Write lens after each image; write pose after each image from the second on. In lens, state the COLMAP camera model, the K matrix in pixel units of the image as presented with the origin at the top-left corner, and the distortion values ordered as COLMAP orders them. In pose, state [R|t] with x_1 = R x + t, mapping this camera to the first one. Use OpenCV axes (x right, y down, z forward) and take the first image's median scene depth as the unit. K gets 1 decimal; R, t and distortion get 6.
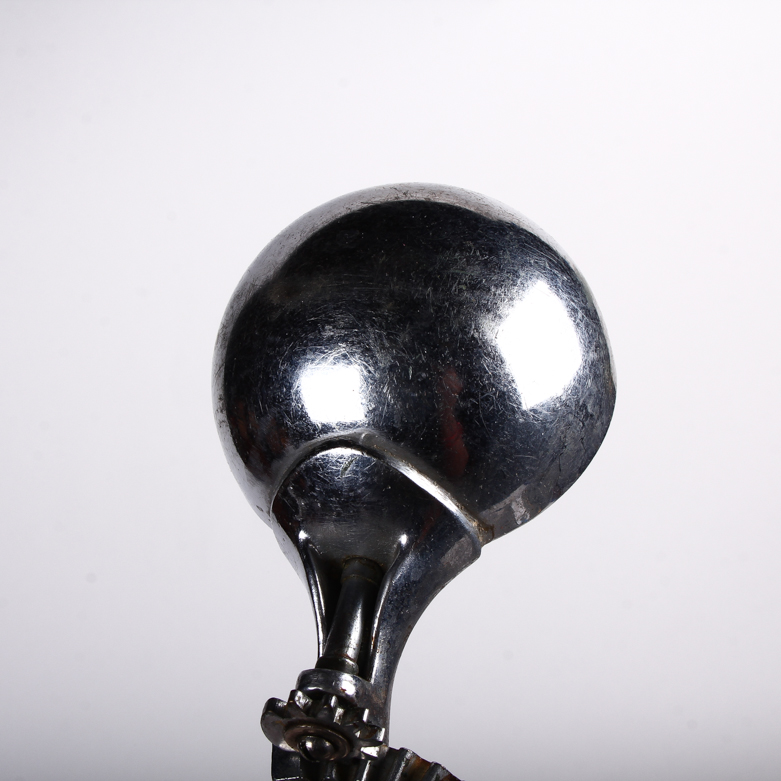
lens RADIAL K [[1326.5, 0, 390.5], [0, 1326.5, 390.5], [0, 0, 1]] dist [-0.067667, 0.016048]
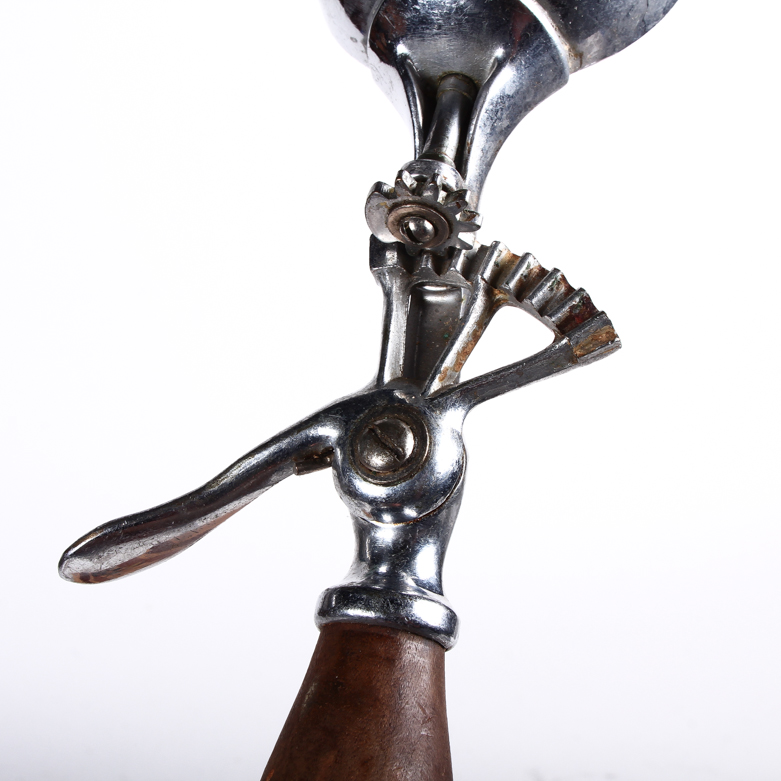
lens RADIAL K [[1326.5, 0, 390.5], [0, 1326.5, 390.5], [0, 0, 1]] dist [-0.067667, 0.016048]
pose [[0.998681, 0.039645, 0.032633, -0.101096], [-0.044065, 0.987964, 0.148277, 0.225257], [-0.026361, -0.149519, 0.988407, -0.072240]]
